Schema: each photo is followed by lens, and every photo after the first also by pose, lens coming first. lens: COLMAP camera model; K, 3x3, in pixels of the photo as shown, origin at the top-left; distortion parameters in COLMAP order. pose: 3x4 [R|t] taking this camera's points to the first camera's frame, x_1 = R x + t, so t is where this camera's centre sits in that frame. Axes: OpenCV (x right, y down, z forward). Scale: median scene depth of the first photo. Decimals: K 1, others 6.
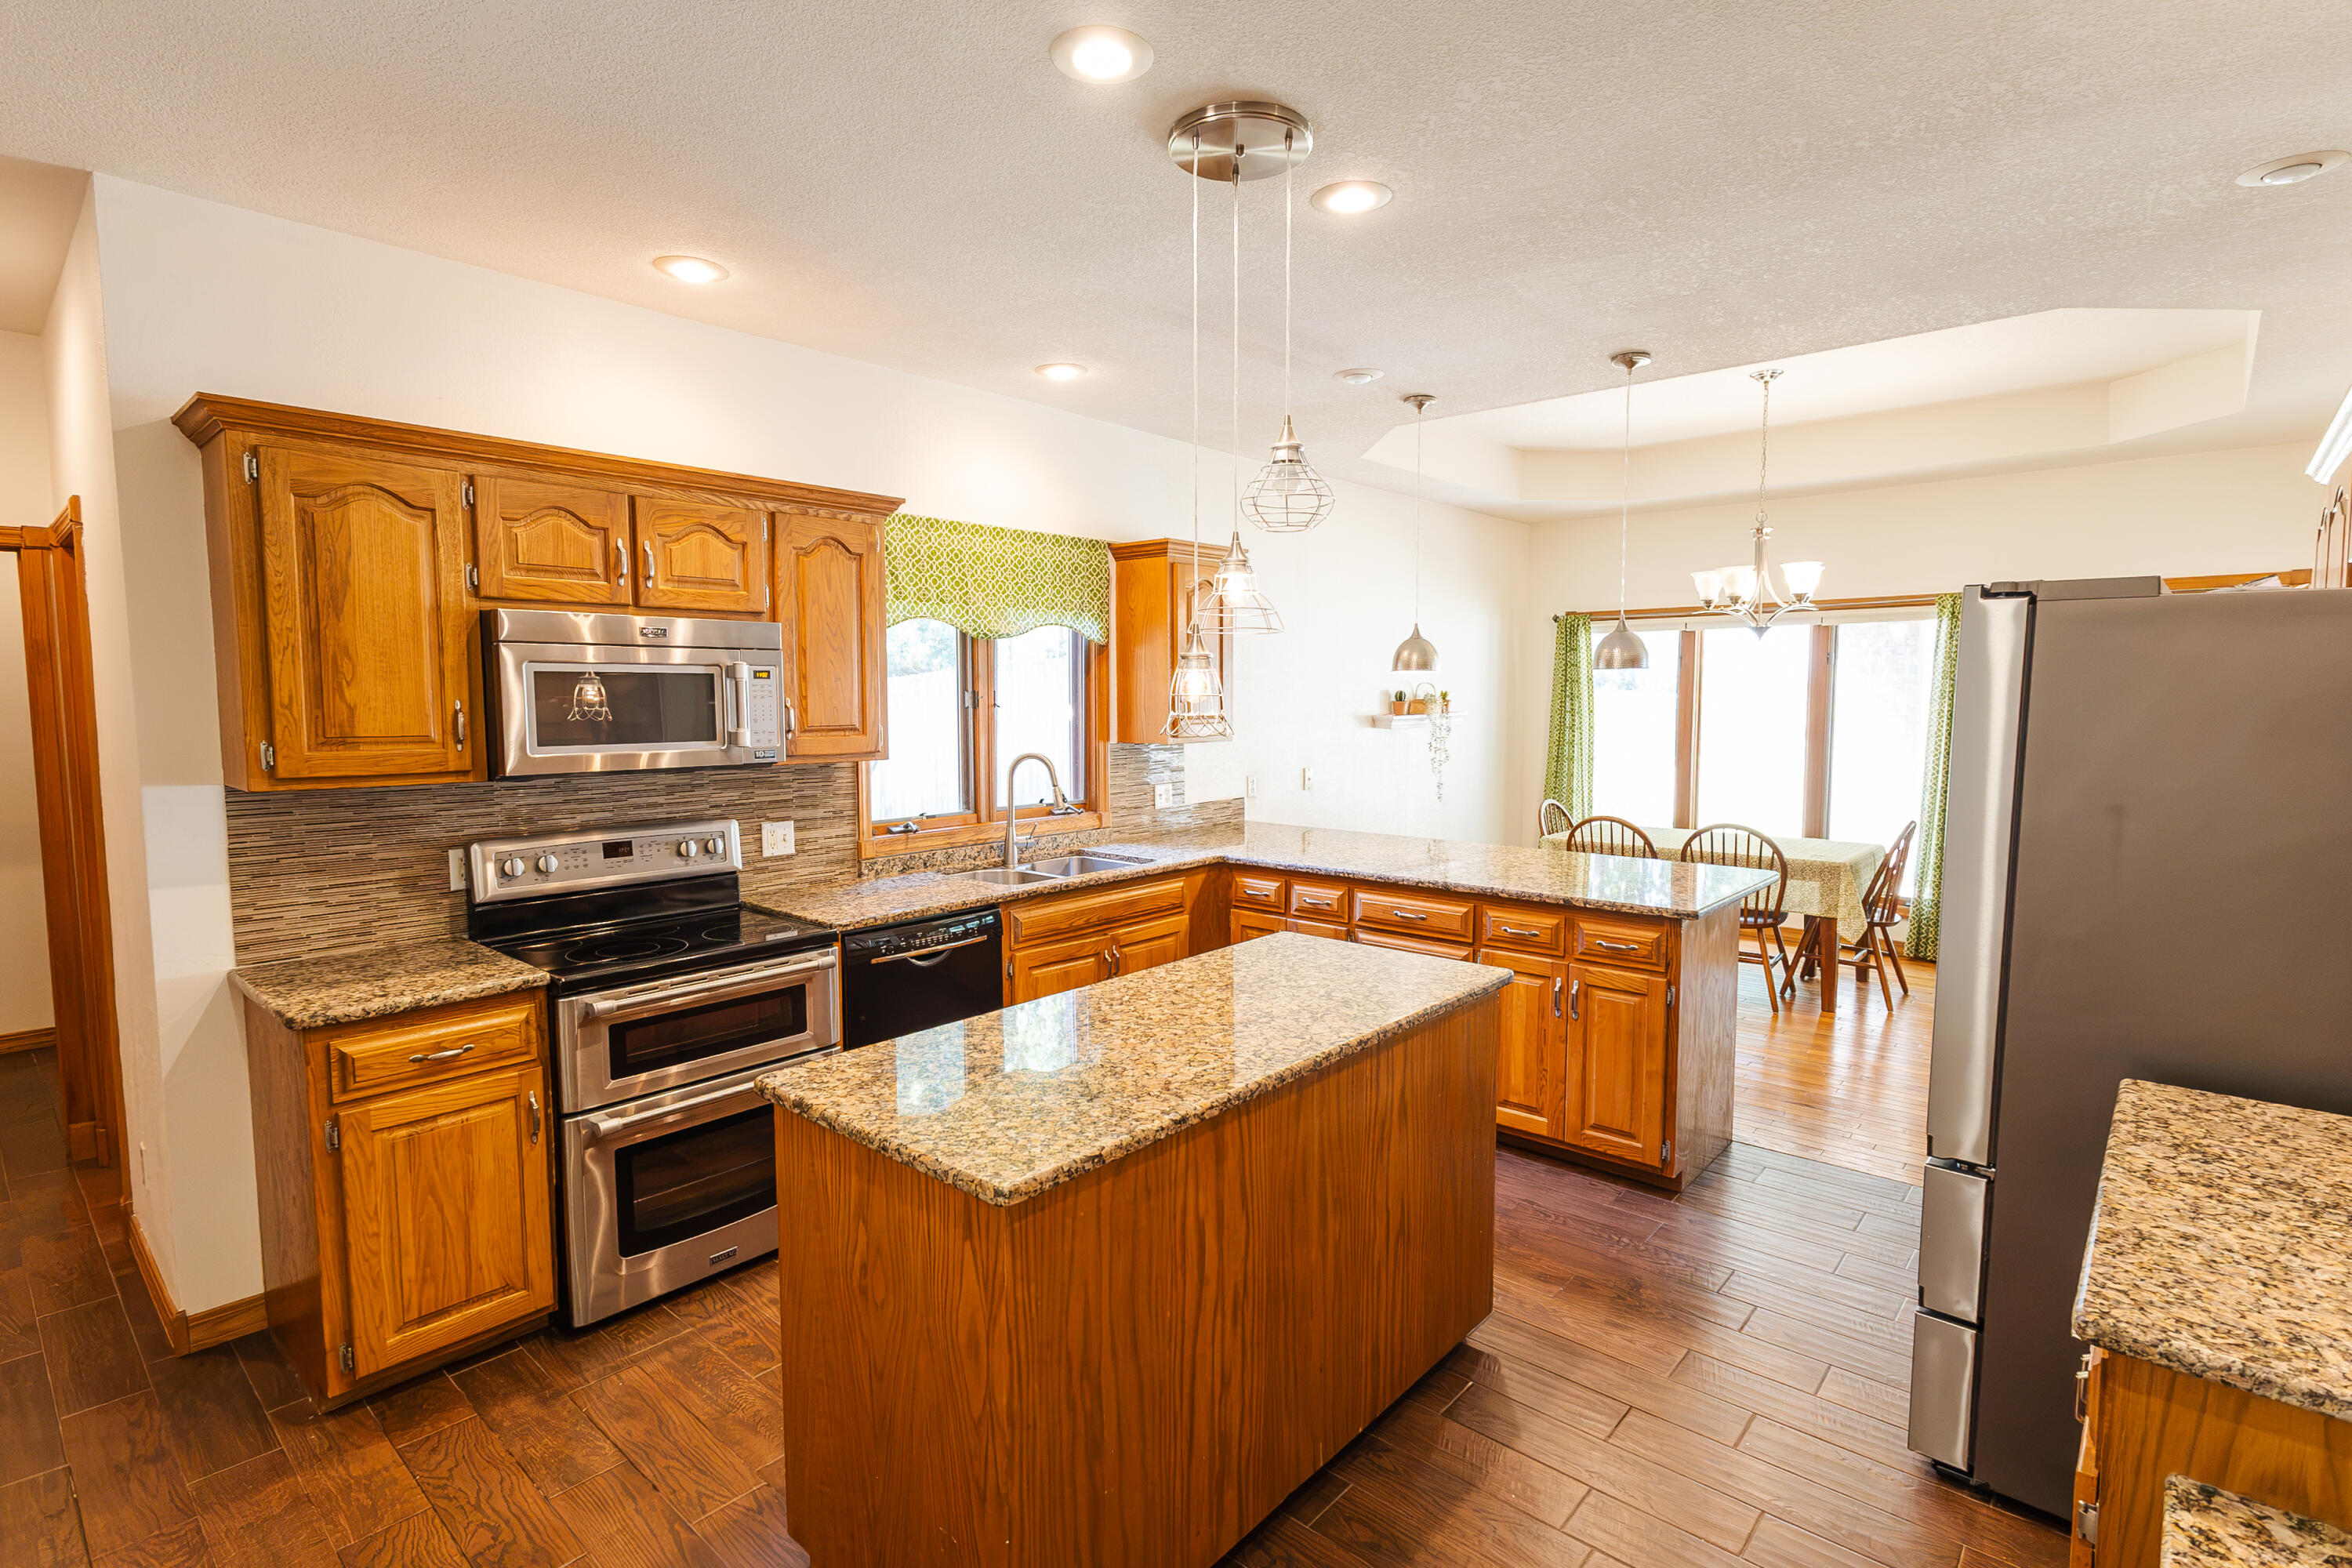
lens RADIAL K [[1123.8, 0, 1176.0], [0, 1123.8, 784.0], [0, 0, 1]] dist [-0.000067, -0.000044]
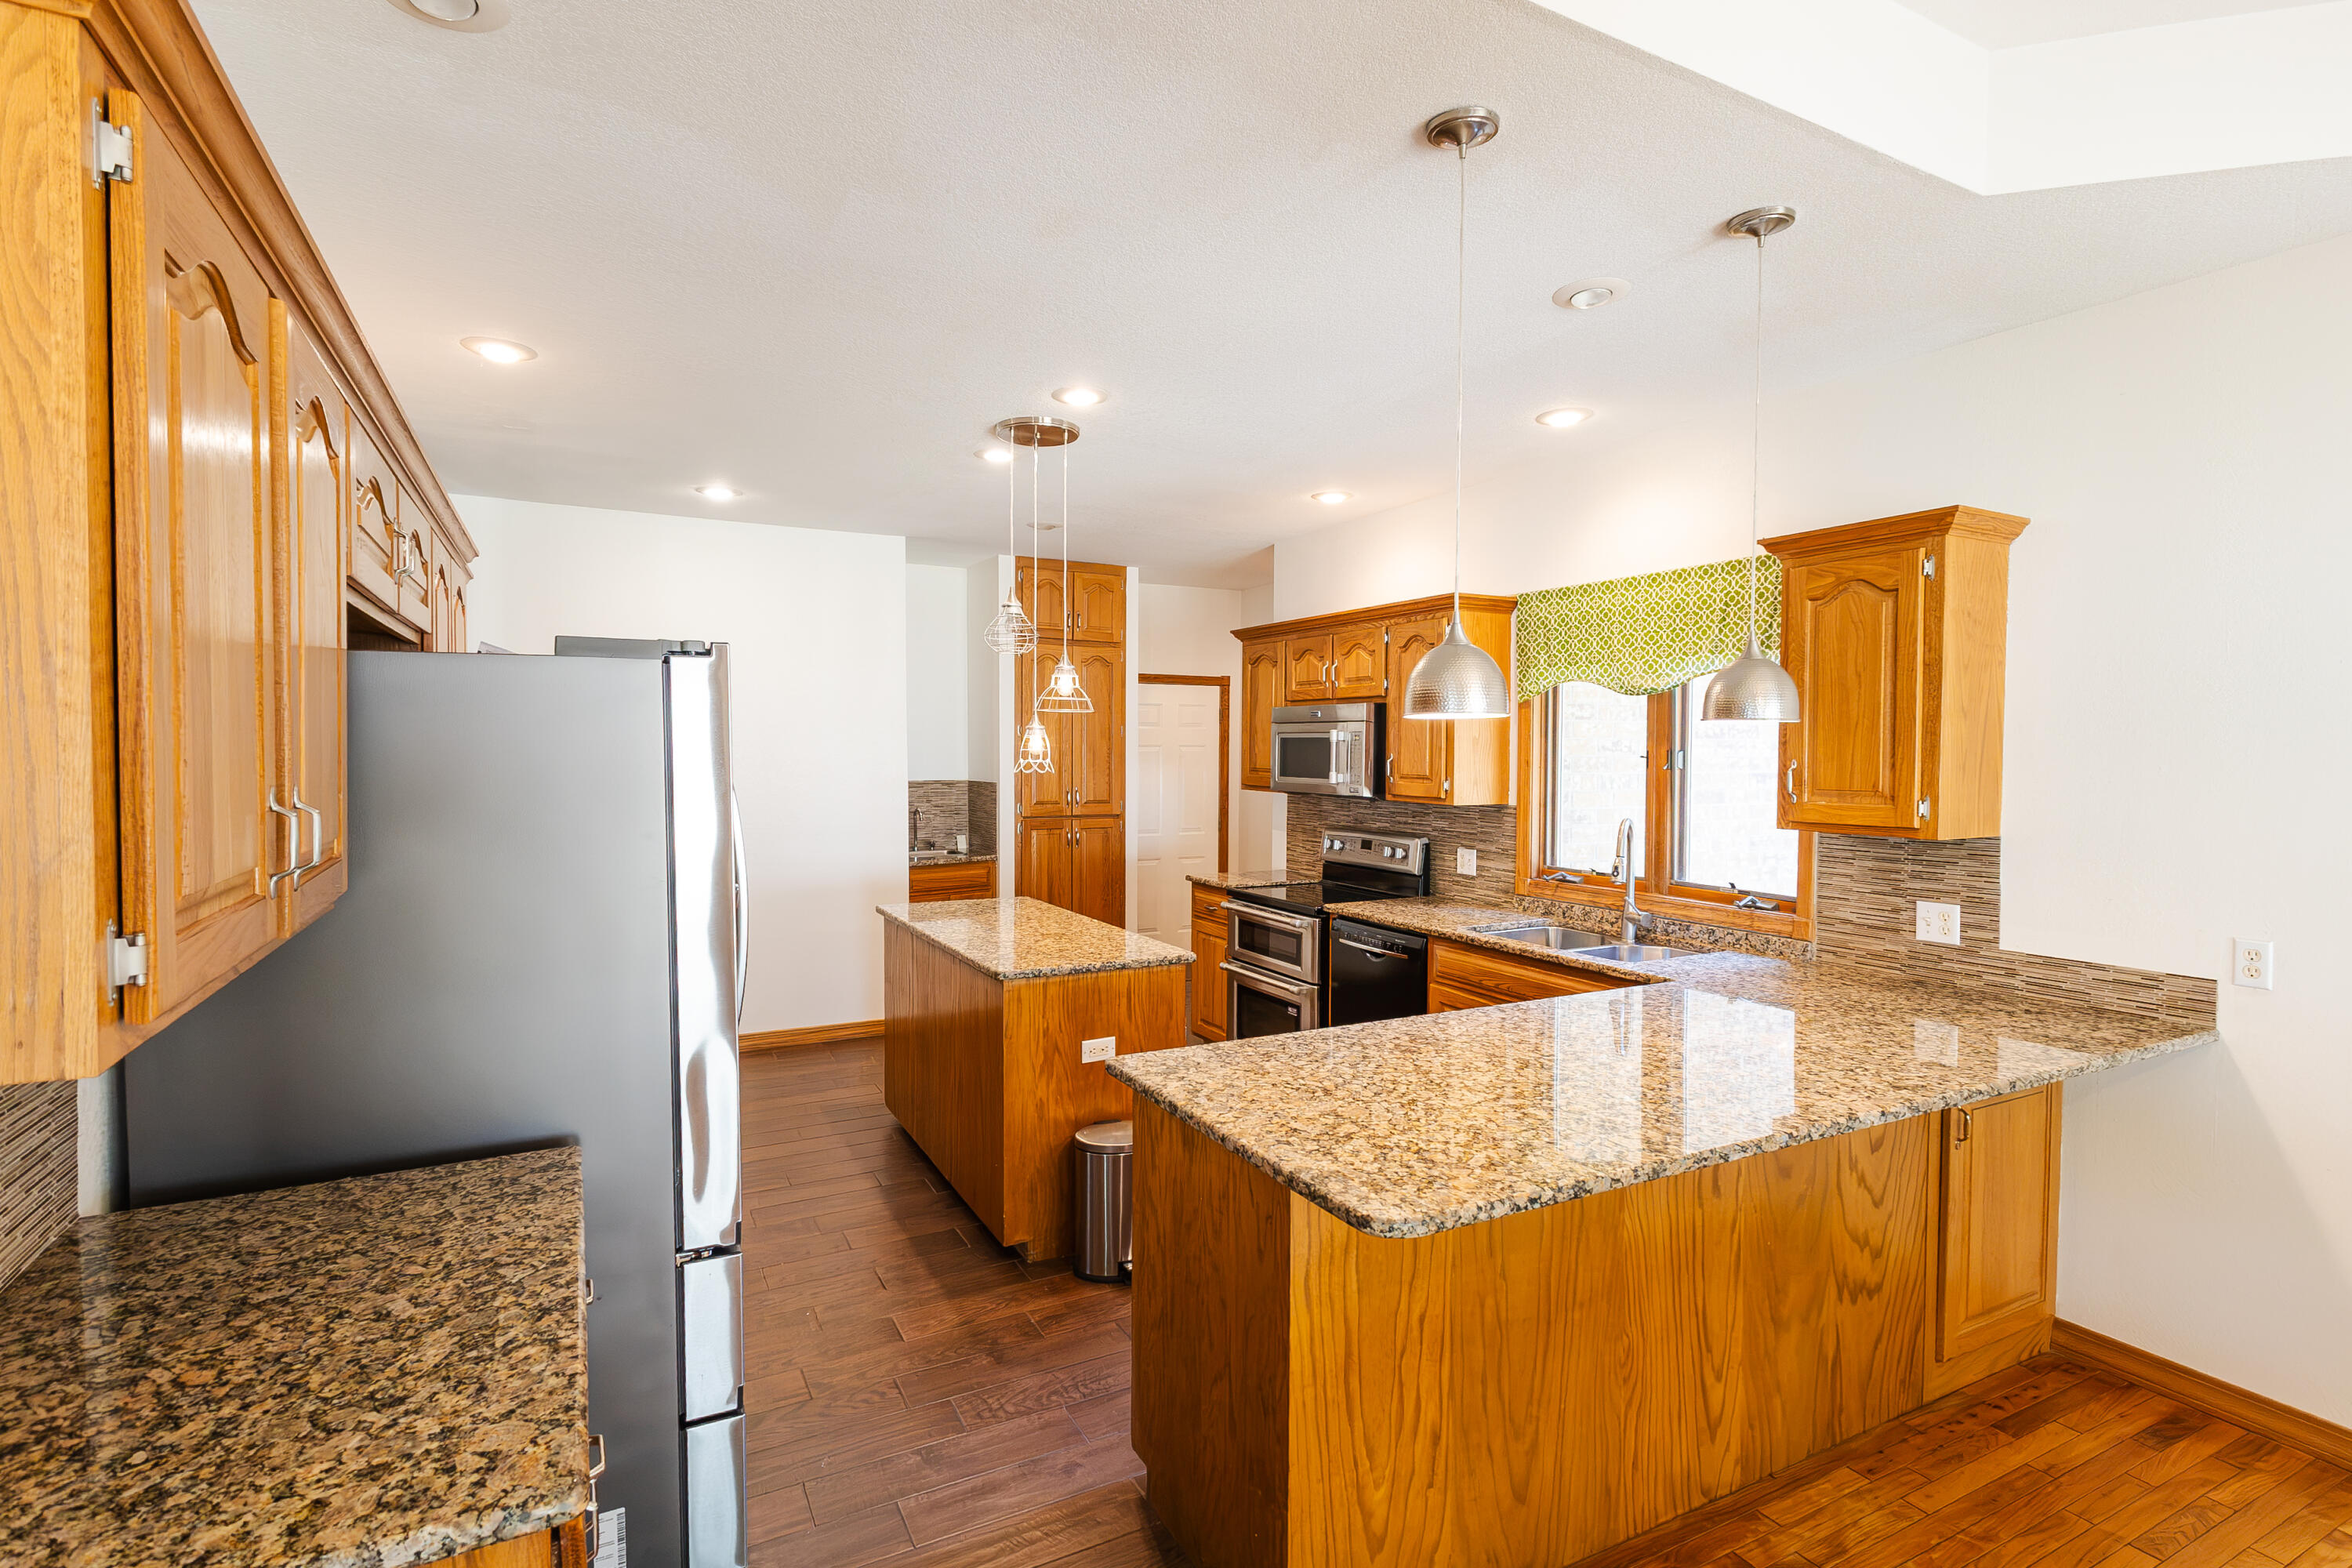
lens RADIAL K [[1123.8, 0, 1176.0], [0, 1123.8, 784.0], [0, 0, 1]] dist [-0.000067, -0.000044]
pose [[-0.348256, 0.035302, -0.936735, 0.938531], [-0.078449, 0.994688, 0.066651, -0.096913], [0.934111, 0.096697, -0.343636, 1.070334]]
